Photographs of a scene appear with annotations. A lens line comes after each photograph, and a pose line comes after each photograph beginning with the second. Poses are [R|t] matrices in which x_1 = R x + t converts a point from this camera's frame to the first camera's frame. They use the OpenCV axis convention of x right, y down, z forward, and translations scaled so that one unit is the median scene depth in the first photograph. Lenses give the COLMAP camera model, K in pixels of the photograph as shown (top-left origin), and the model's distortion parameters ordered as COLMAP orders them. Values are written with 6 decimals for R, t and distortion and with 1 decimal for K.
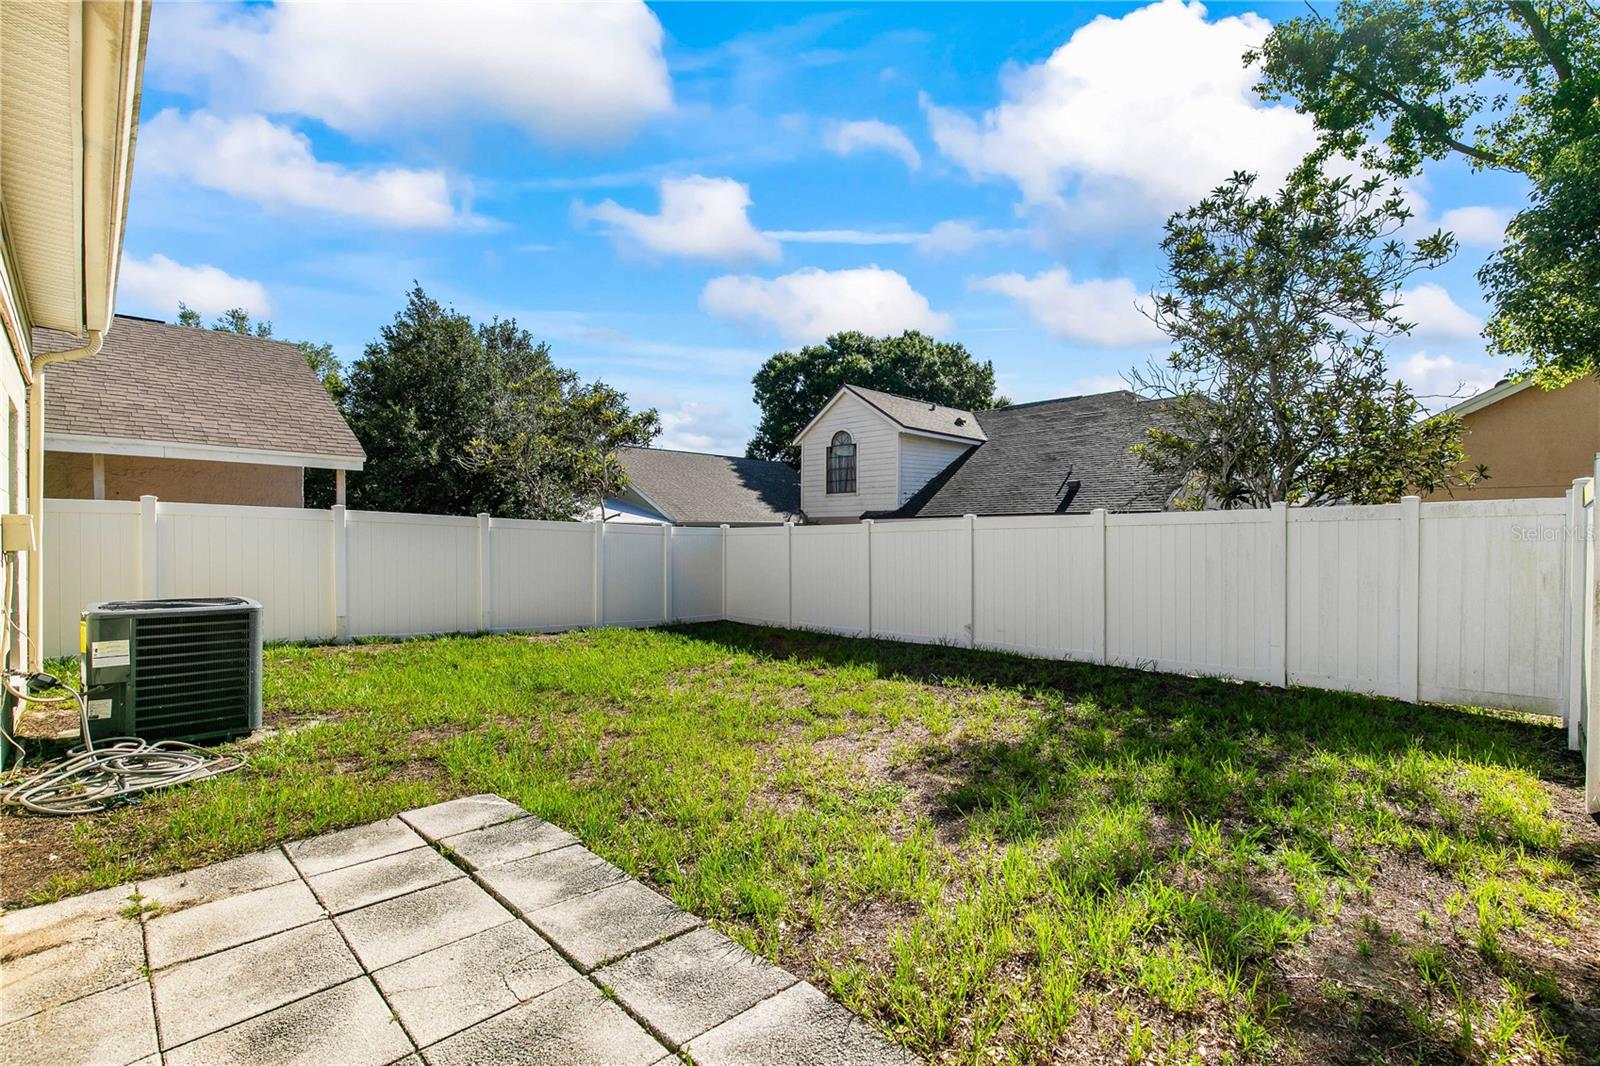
lens RADIAL K [[730.9, 0, 805.3], [0, 730.9, 540.5], [0, 0, 1]] dist [0.017499, 0.000060]
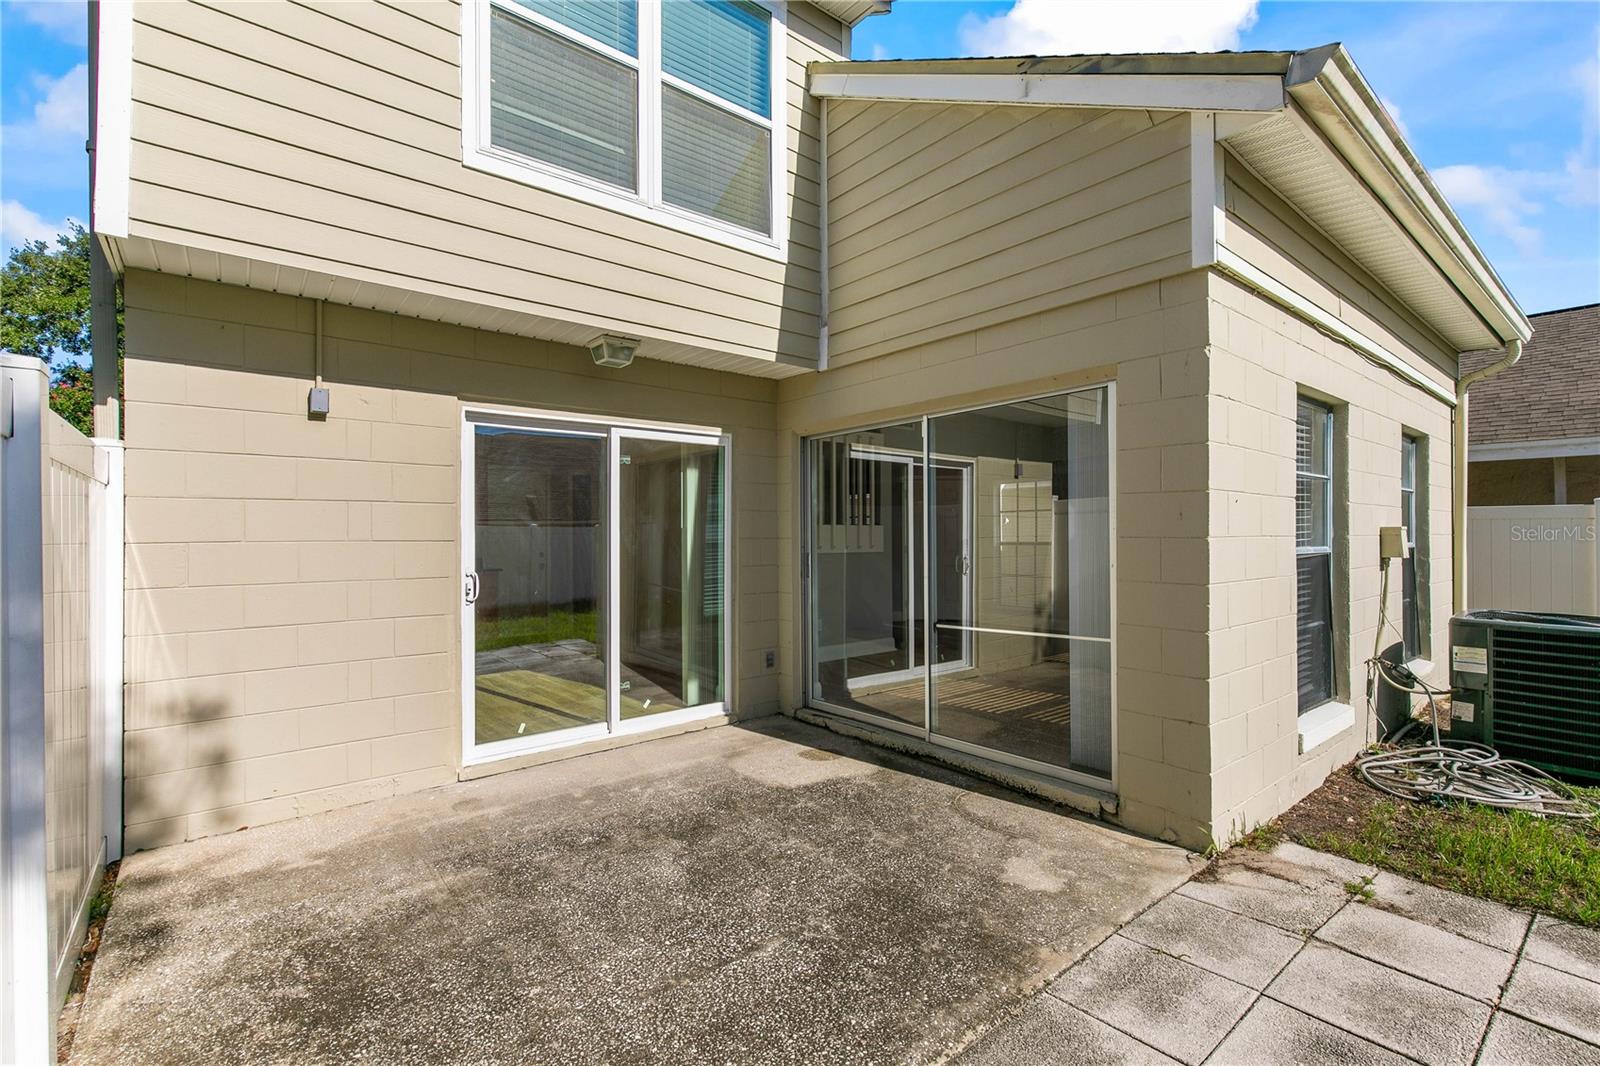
lens RADIAL K [[705.2, 0, 797.2], [0, 705.2, 539.2], [0, 0, 1]] dist [0.018936, 0.000110]
pose [[-0.086907, -0.001226, -0.996216, 0.172032], [-0.000321, 0.999999, -0.001202, -0.017079], [0.996216, 0.000216, -0.086908, 0.188638]]
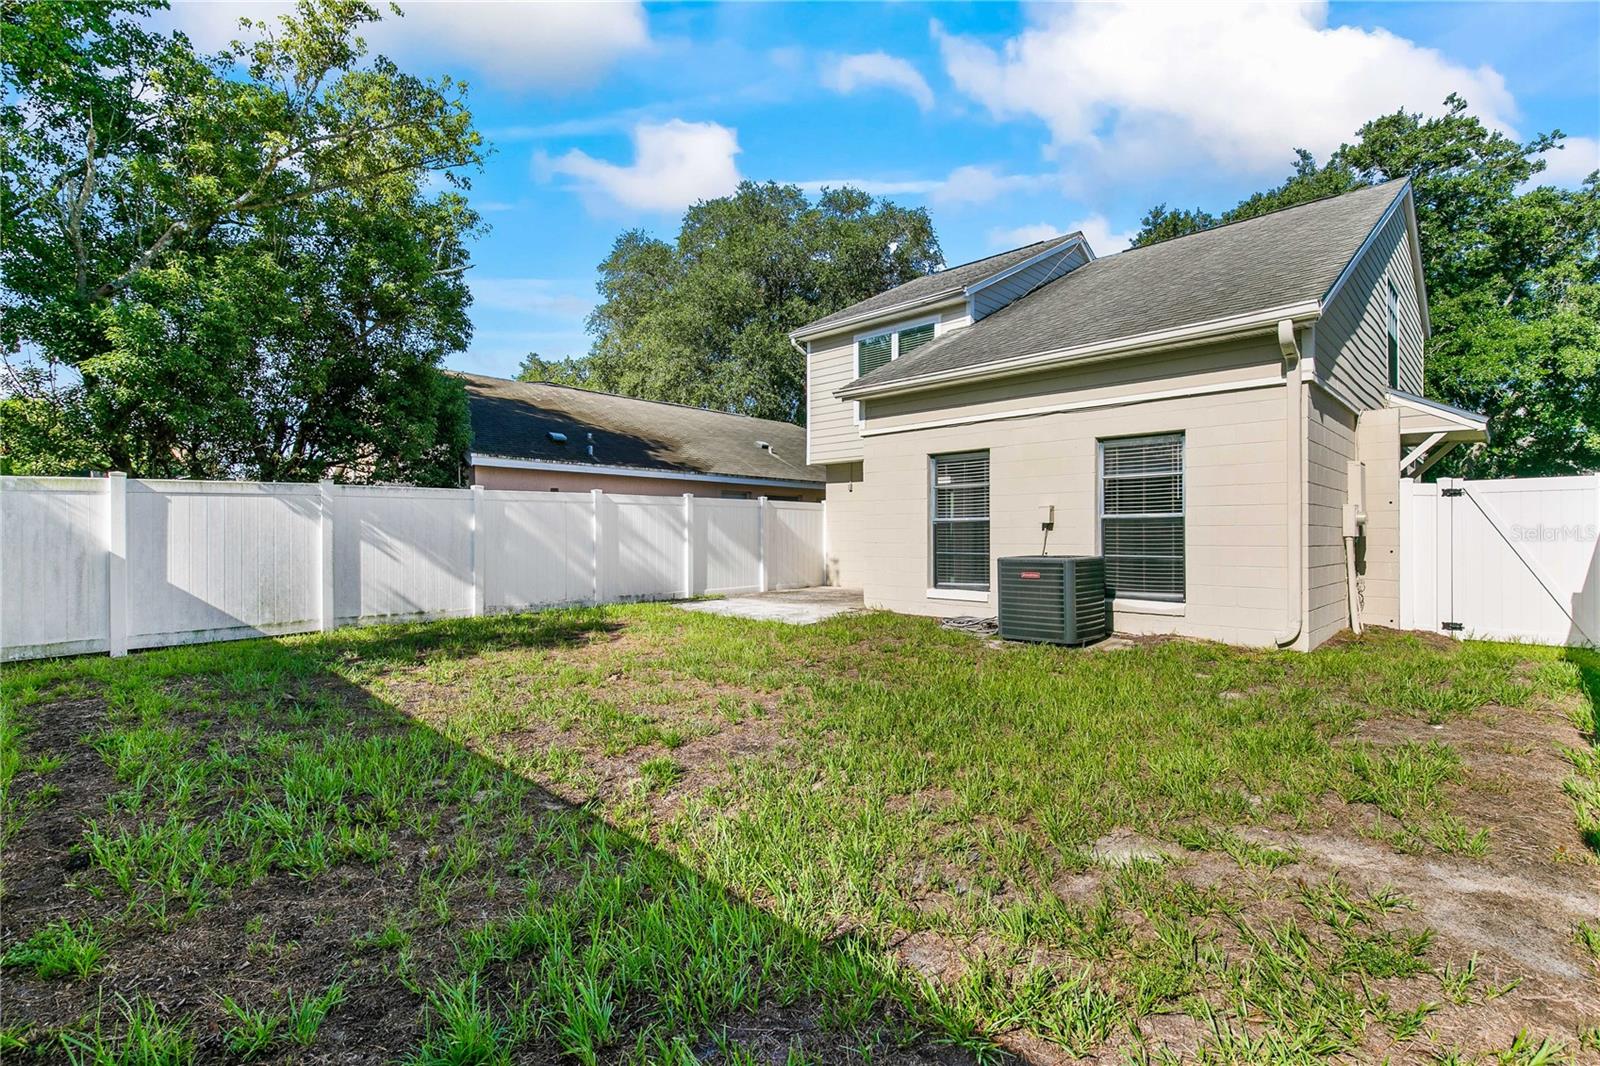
lens RADIAL K [[721.5, 0, 802.9], [0, 721.5, 525.6], [0, 0, 1]] dist [0.015891, -0.000149]
pose [[-0.999013, 0.009048, -0.043490, -0.290958], [0.009403, 0.999924, -0.007971, 0.031737], [0.043415, -0.008372, -0.999022, 3.314339]]
